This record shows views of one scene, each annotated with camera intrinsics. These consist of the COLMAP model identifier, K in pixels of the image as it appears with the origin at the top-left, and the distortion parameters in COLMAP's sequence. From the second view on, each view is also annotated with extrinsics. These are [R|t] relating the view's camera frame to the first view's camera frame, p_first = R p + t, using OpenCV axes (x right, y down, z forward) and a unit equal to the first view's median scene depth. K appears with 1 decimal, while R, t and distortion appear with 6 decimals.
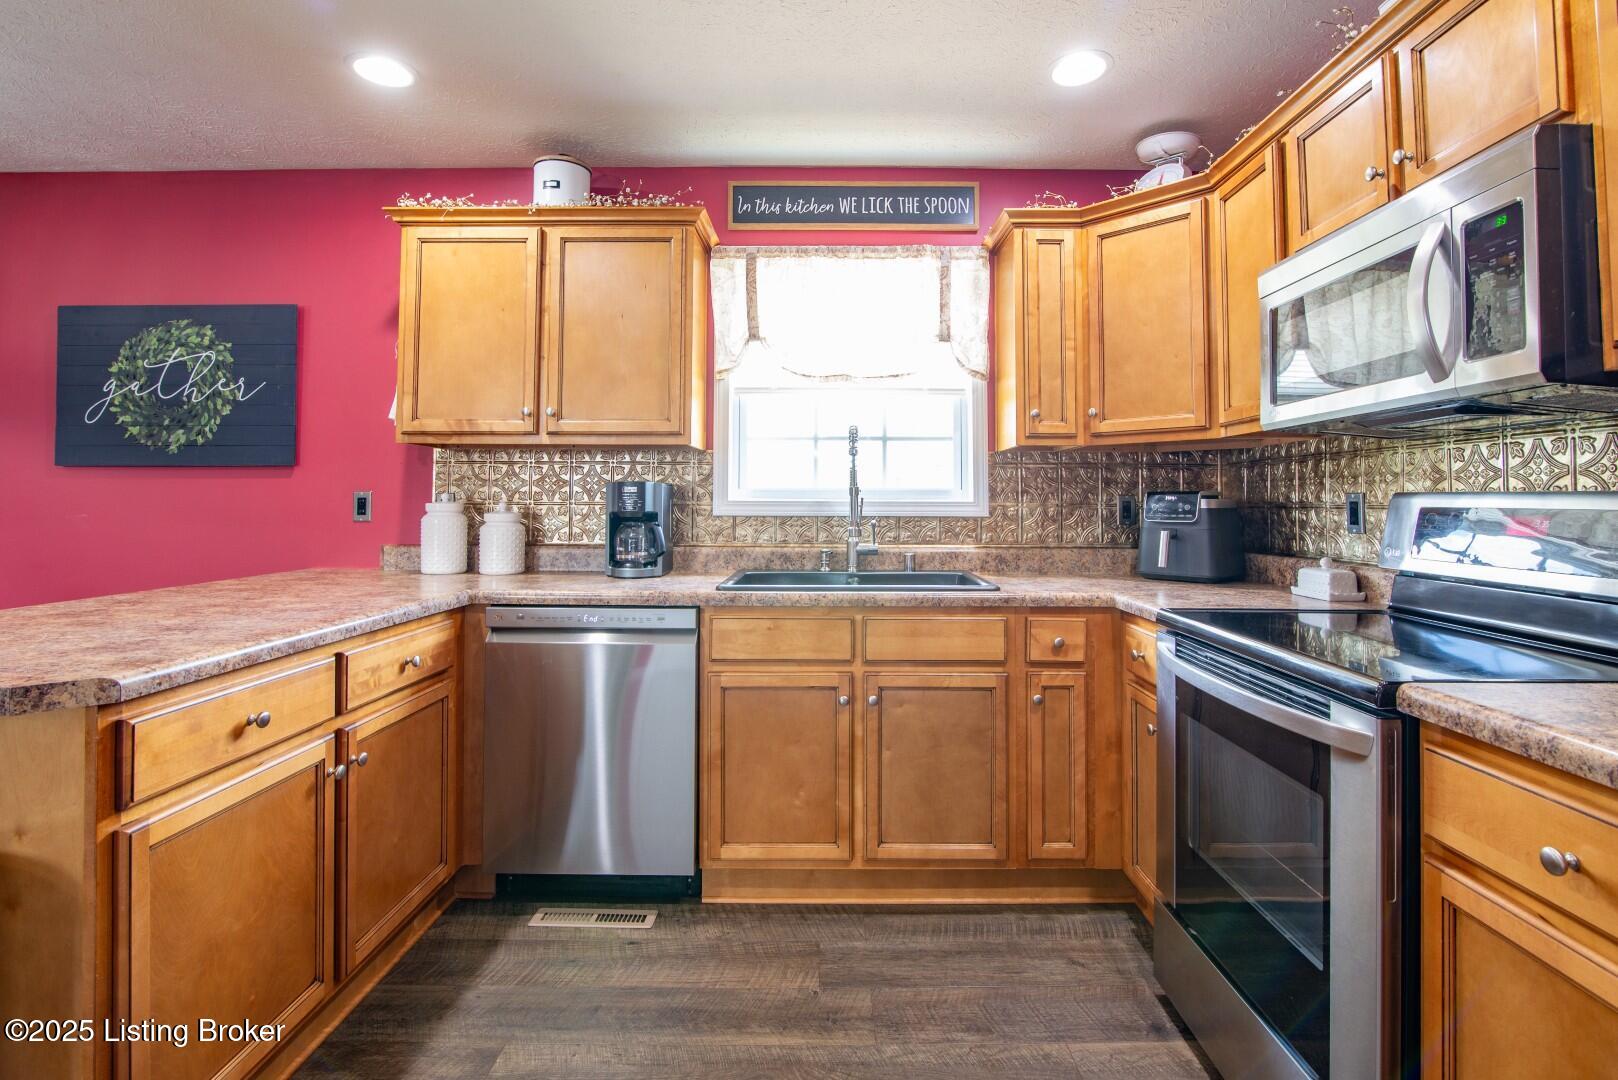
lens RADIAL K [[749.2, 0, 830.4], [0, 749.2, 477.6], [0, 0, 1]] dist [-0.014104, -0.000887]
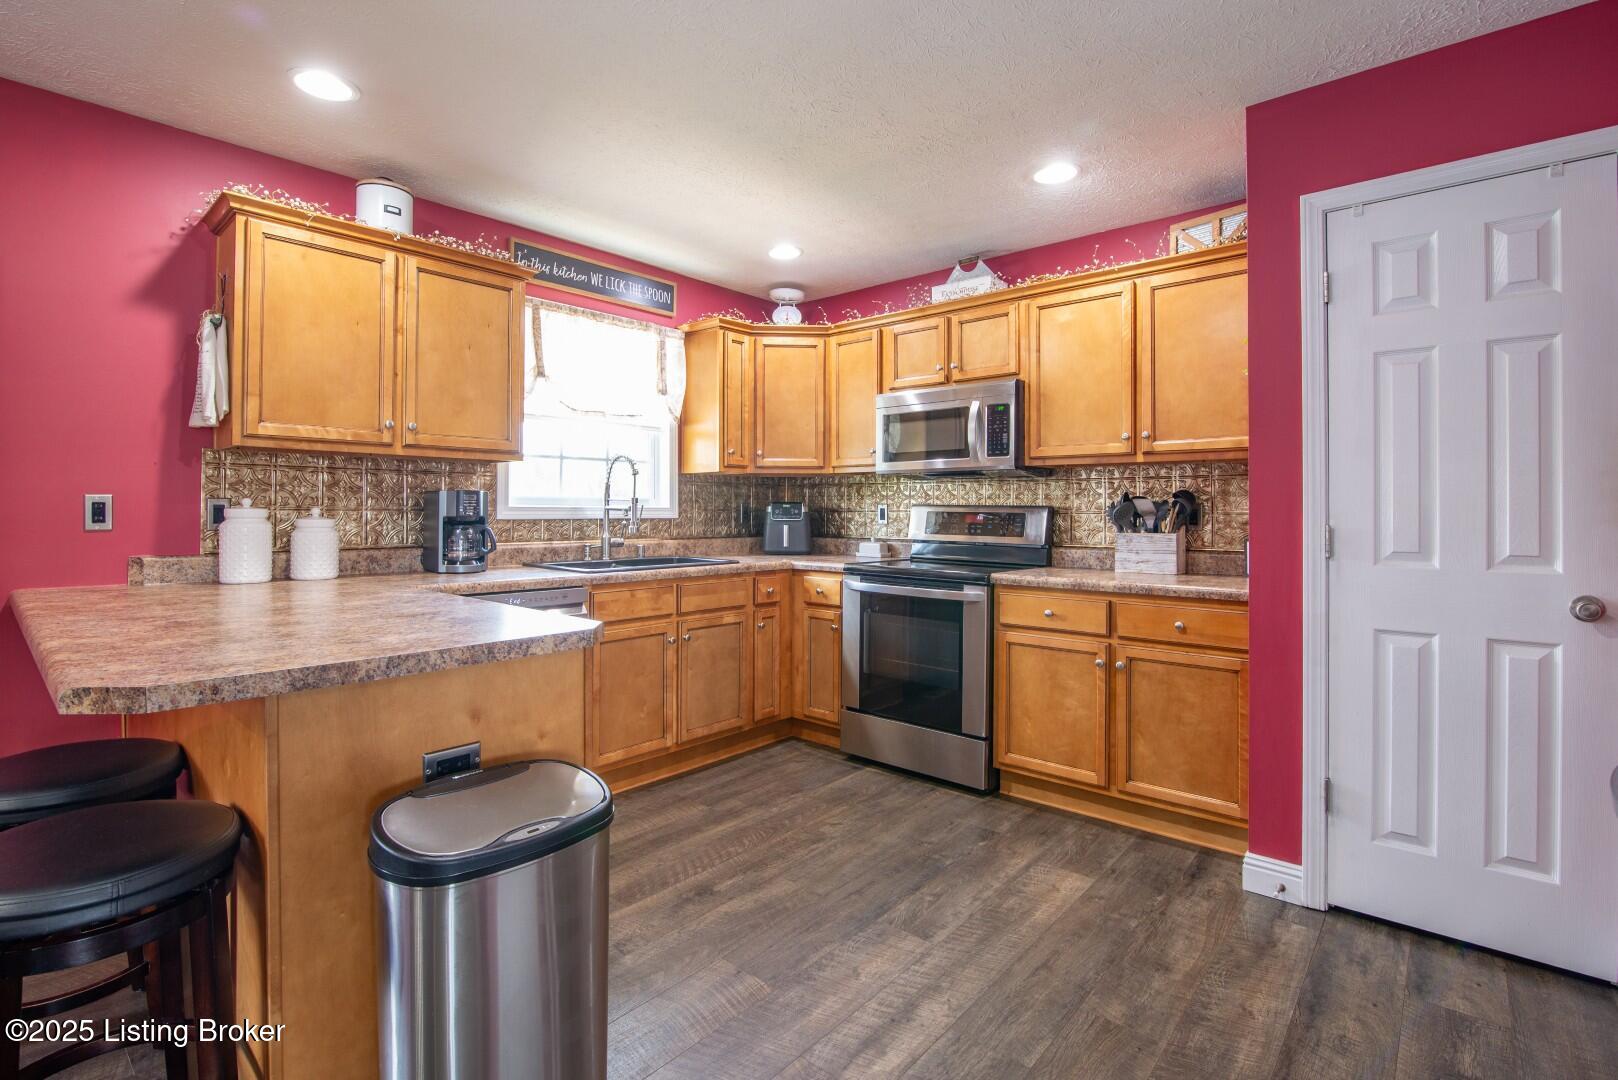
lens RADIAL K [[749.2, 0, 786.3], [0, 749.2, 504.5], [0, 0, 1]] dist [-0.014104, -0.000887]
pose [[0.679237, 0.004012, 0.733908, -0.787738], [-0.026942, 0.999447, 0.019471, -0.008772], [-0.733424, -0.032998, 0.678970, -0.151824]]
